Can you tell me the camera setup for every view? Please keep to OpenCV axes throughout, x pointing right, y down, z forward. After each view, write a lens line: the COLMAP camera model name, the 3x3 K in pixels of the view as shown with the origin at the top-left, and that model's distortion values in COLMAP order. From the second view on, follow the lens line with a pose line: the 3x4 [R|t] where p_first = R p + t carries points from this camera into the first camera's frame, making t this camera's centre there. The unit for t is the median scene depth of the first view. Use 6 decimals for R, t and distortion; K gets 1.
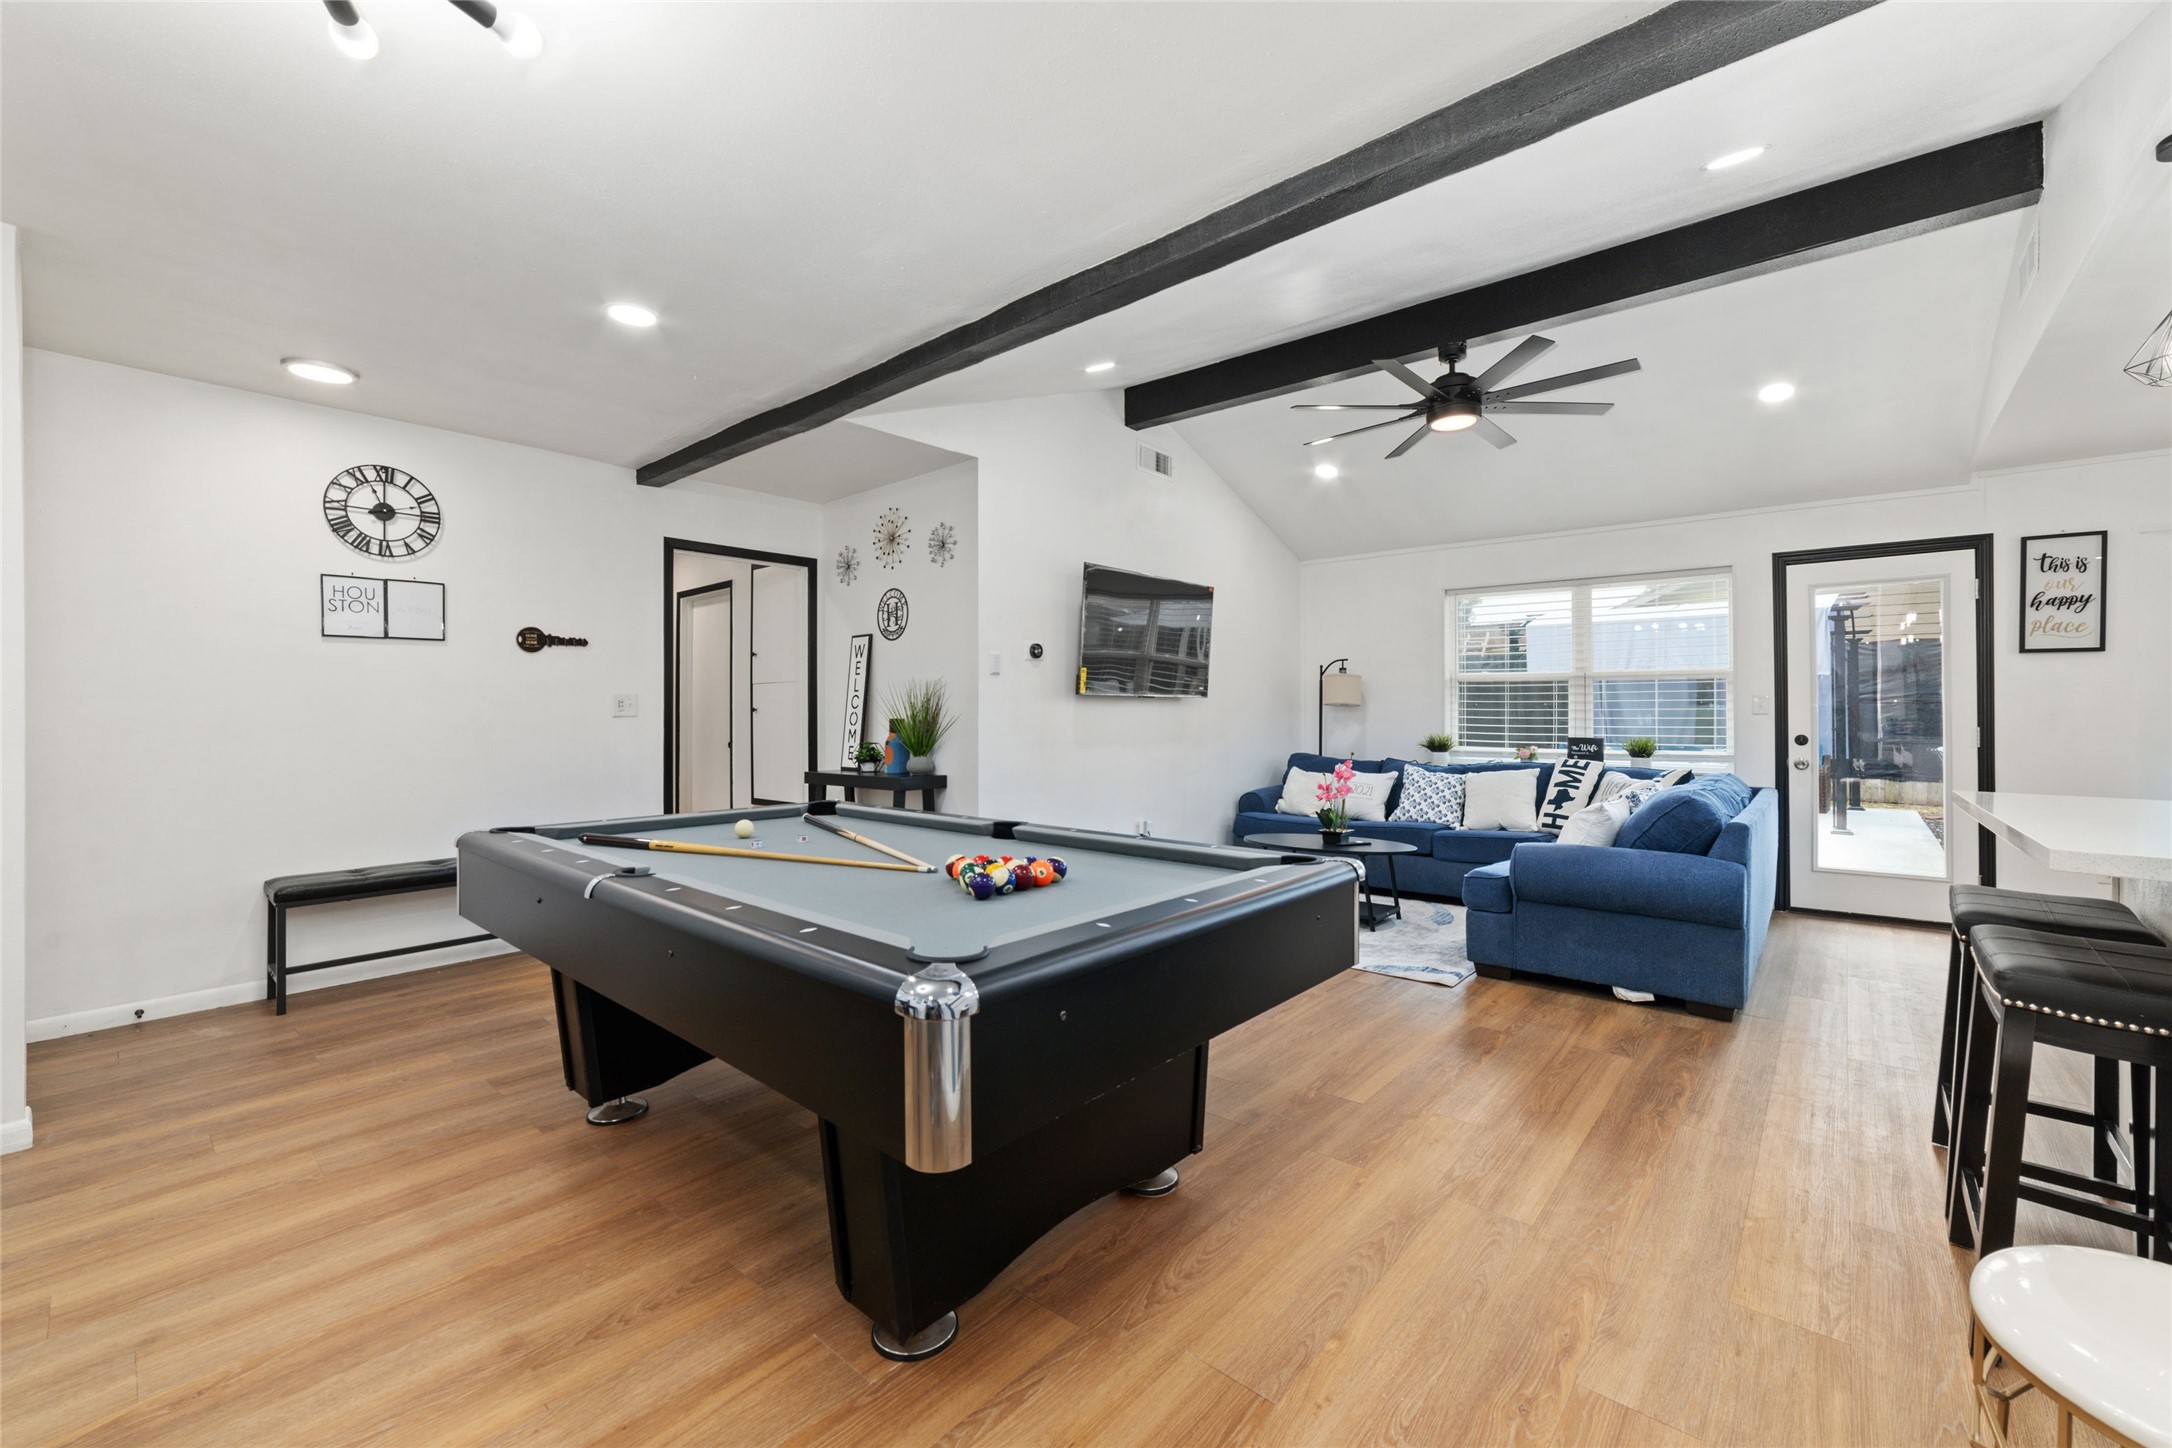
lens RADIAL K [[860.5, 0, 1122.8], [0, 860.5, 706.8], [0, 0, 1]] dist [-0.000476, 0.000582]
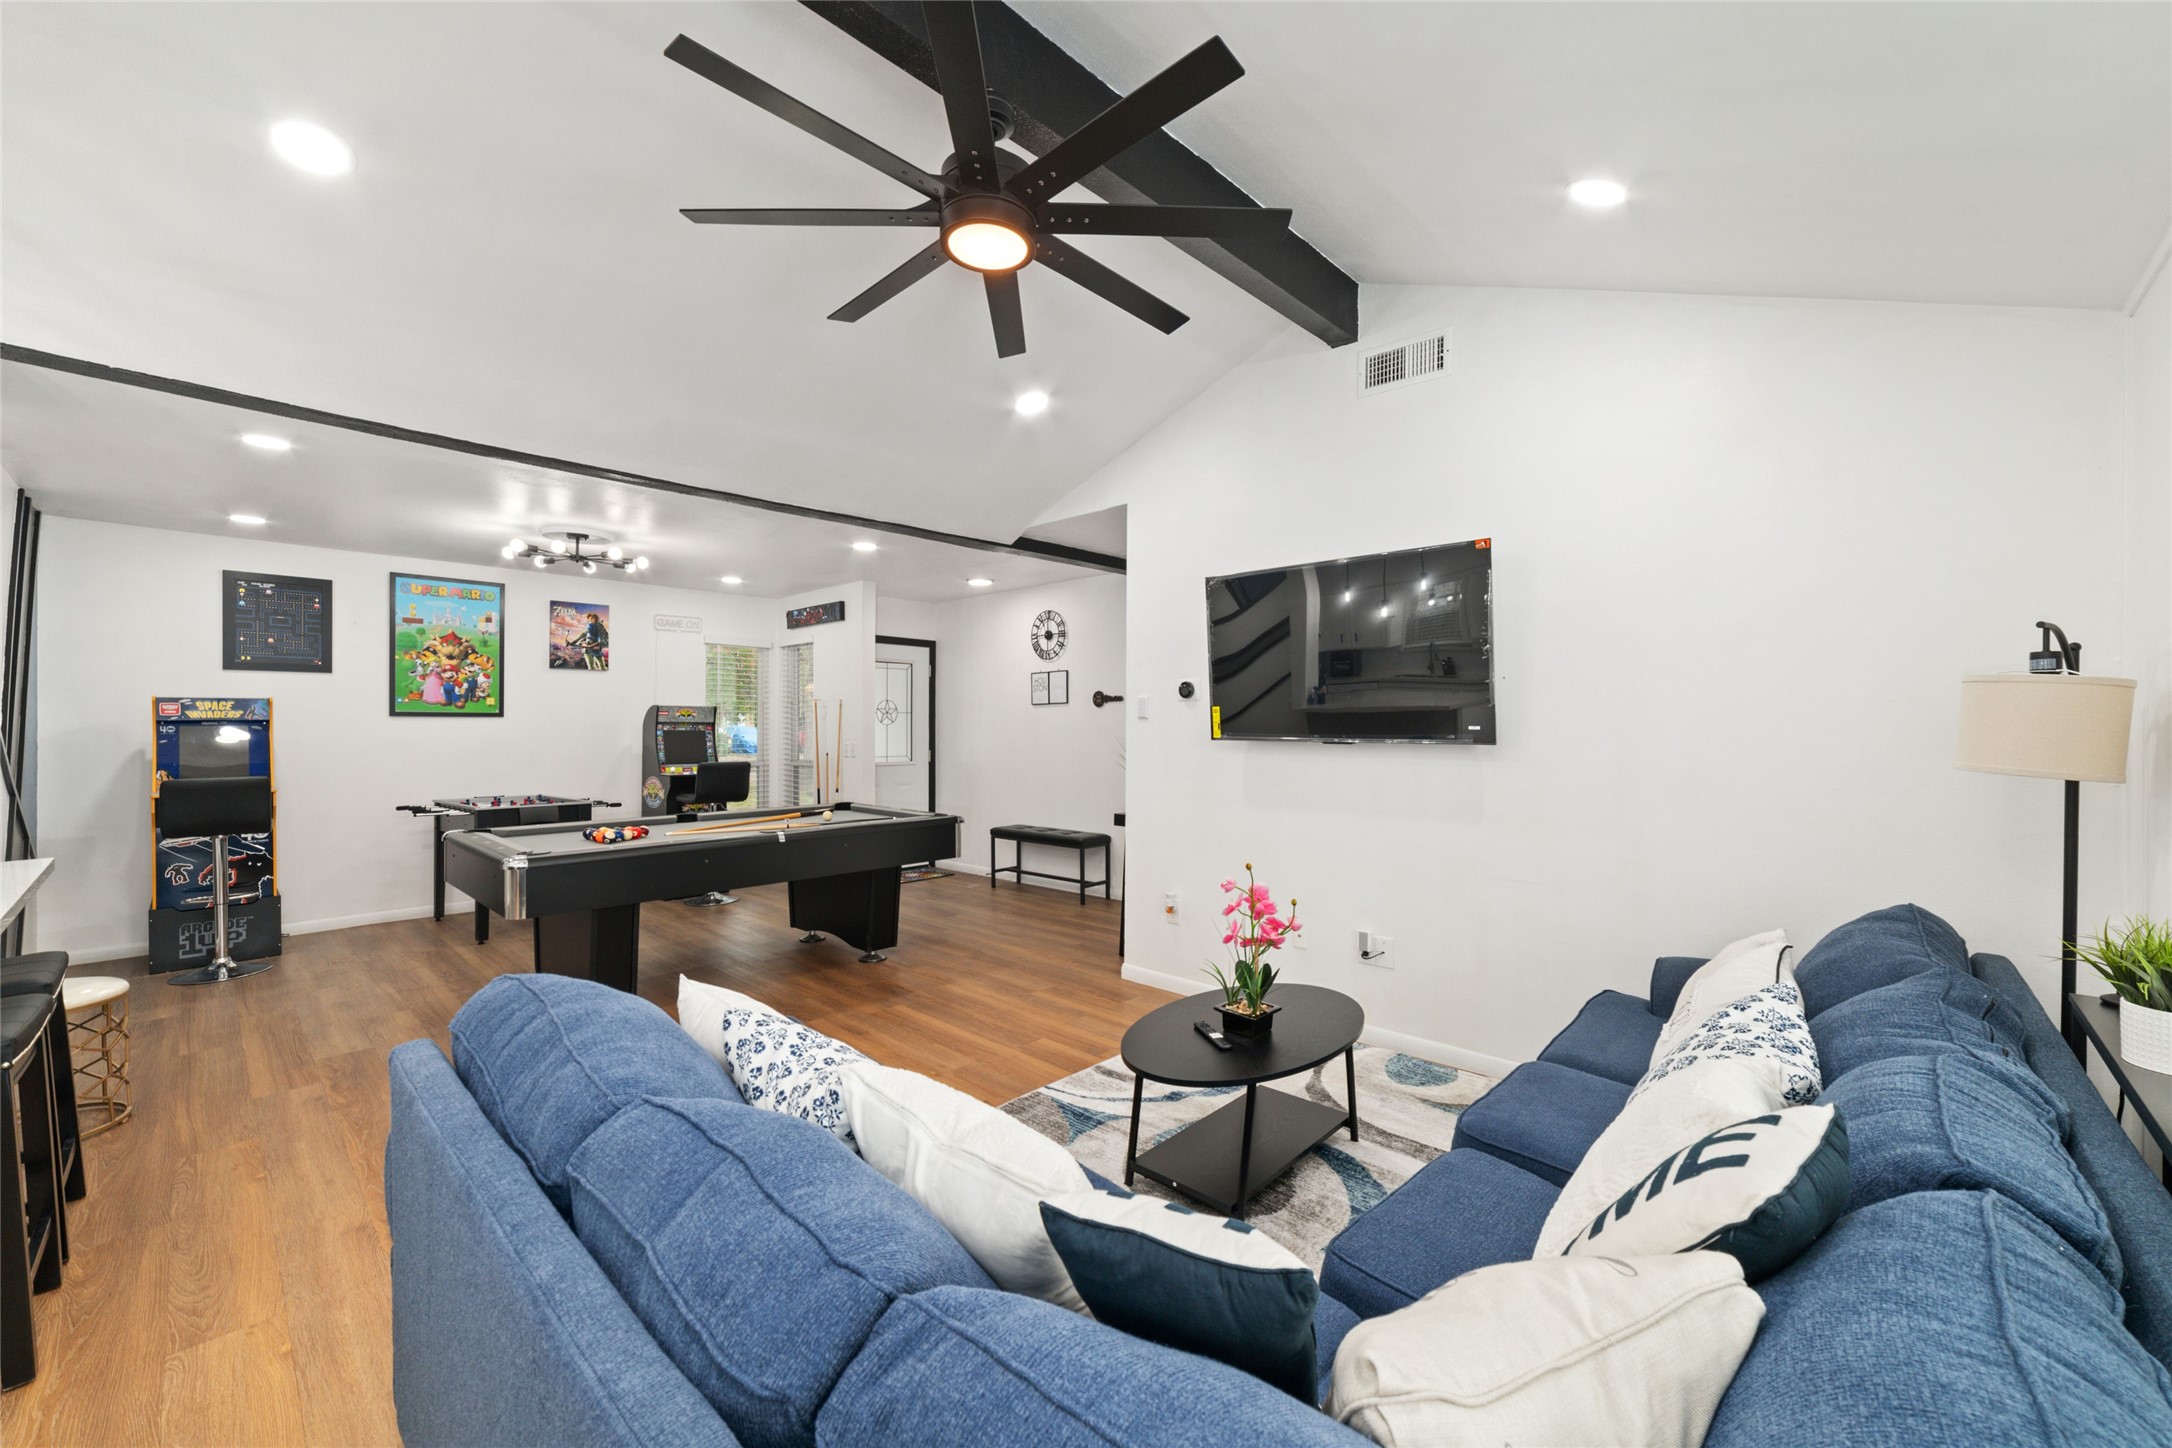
lens RADIAL K [[883.3, 0, 1070.8], [0, 883.3, 722.2], [0, 0, 1]] dist [0.000524, 0.010503]
pose [[-0.117087, 0.001345, -0.993121, 0.781344], [0.006045, 0.999982, 0.000642, -0.032236], [0.993103, -0.005928, -0.117093, 0.977865]]
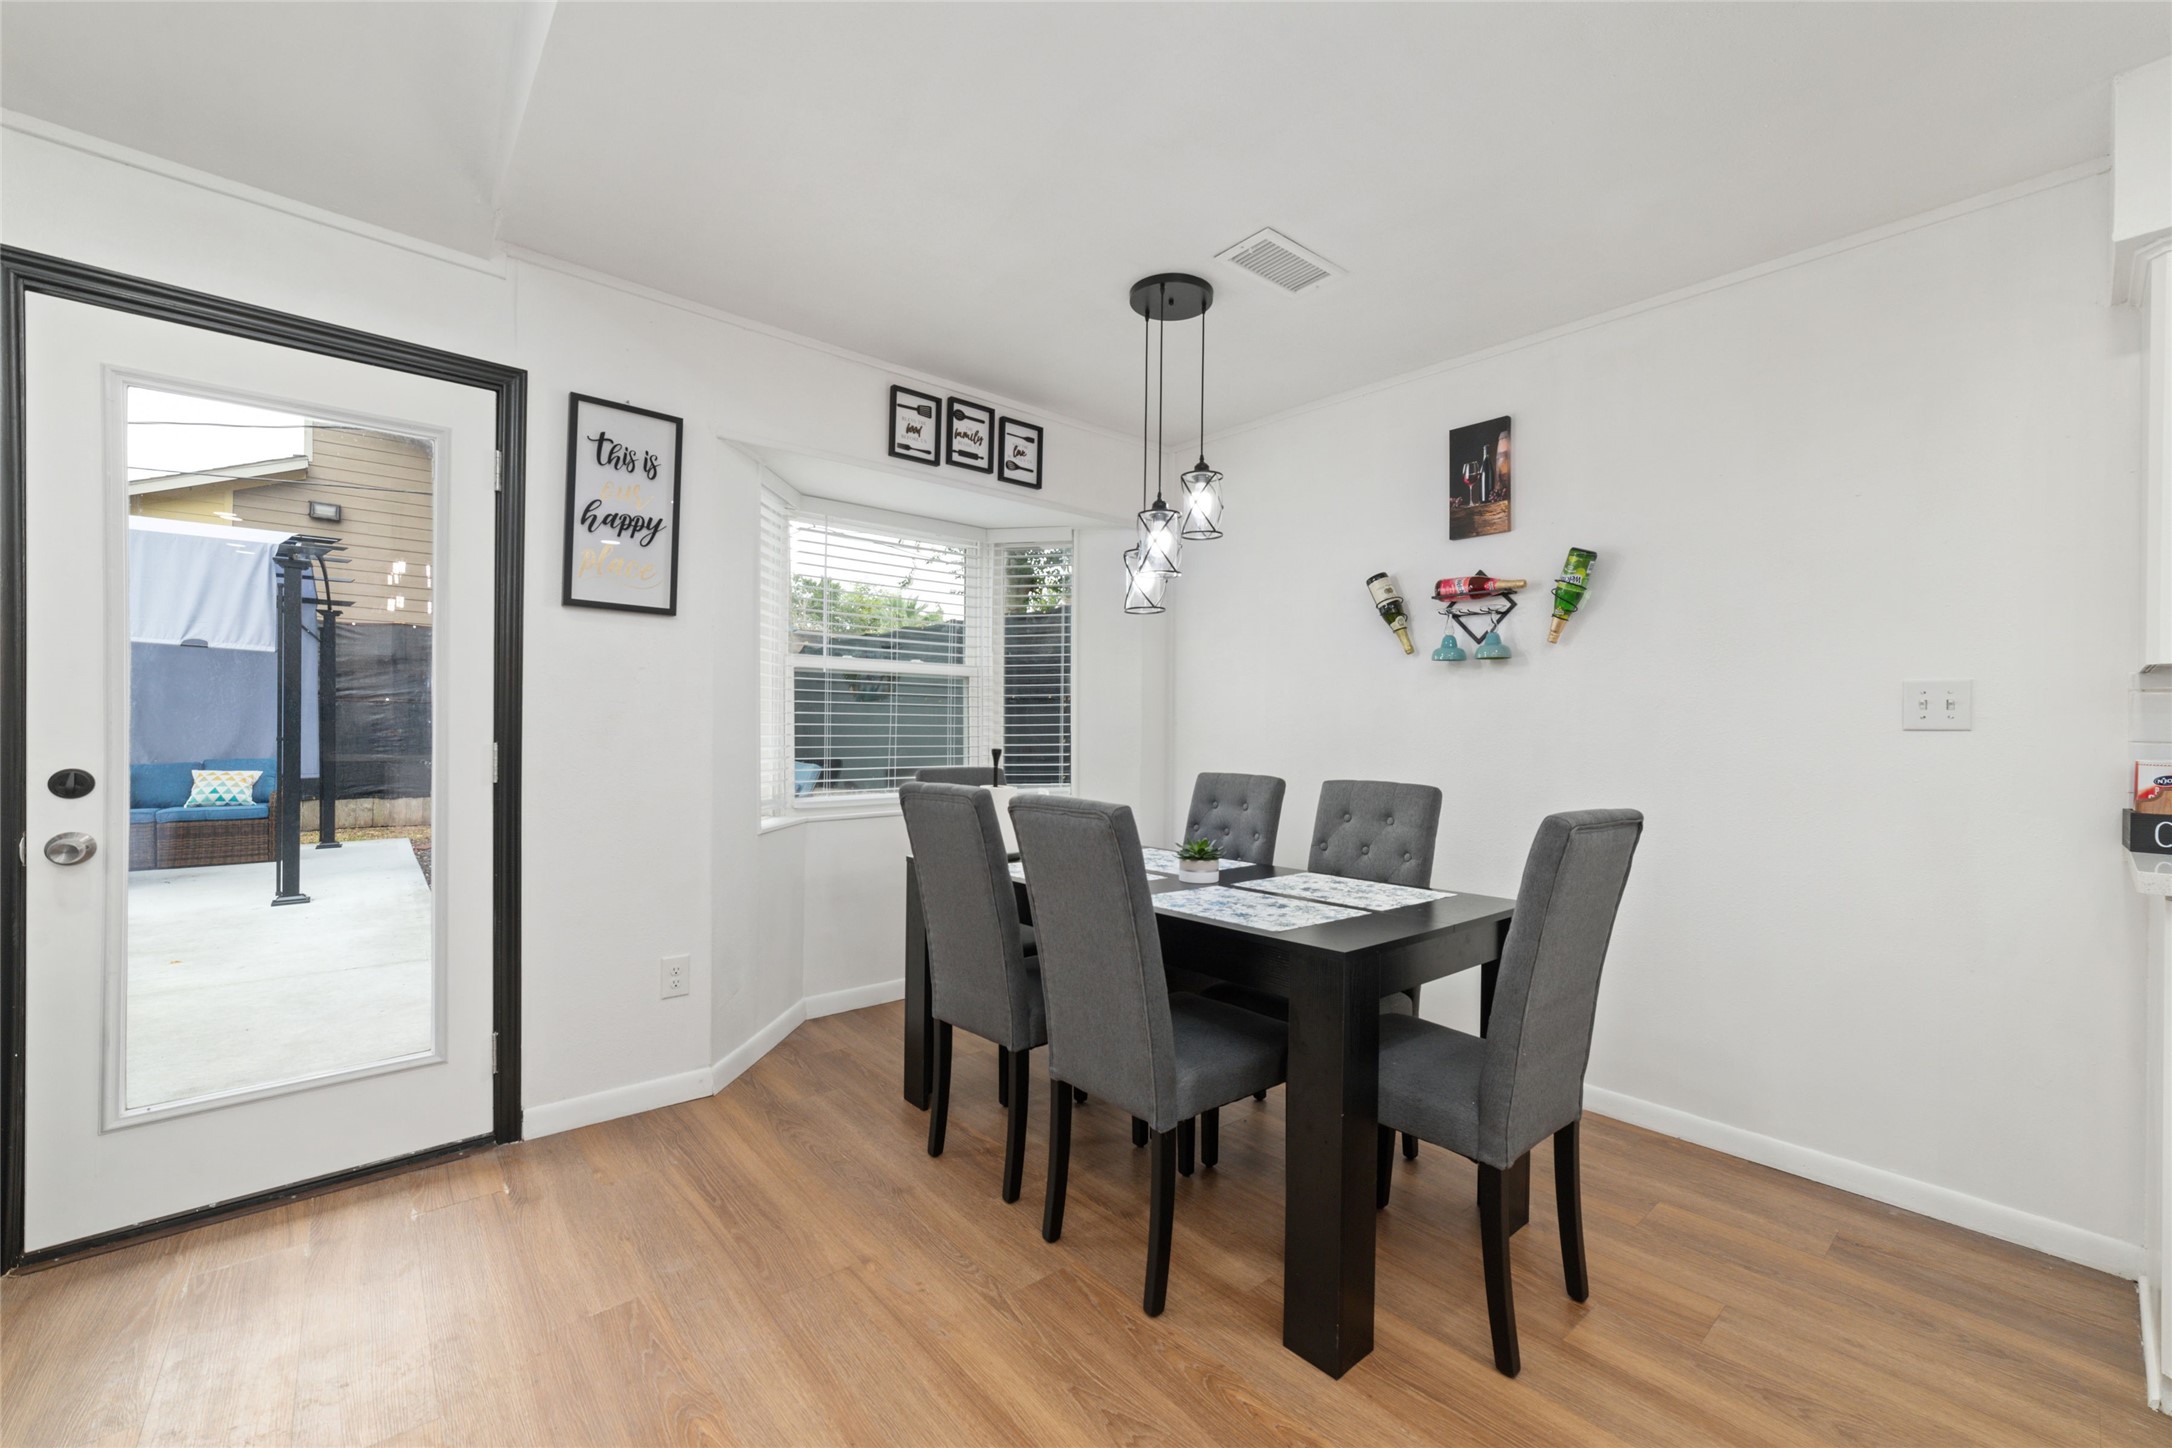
lens RADIAL K [[894.6, 0, 1144.9], [0, 894.6, 733.1], [0, 0, 1]] dist [-0.028089, 0.000031]
pose [[0.122110, -0.003674, 0.992510, 0.520595], [-0.017245, 0.999834, 0.005823, 0.007670], [-0.992367, -0.017827, 0.122026, 0.551851]]
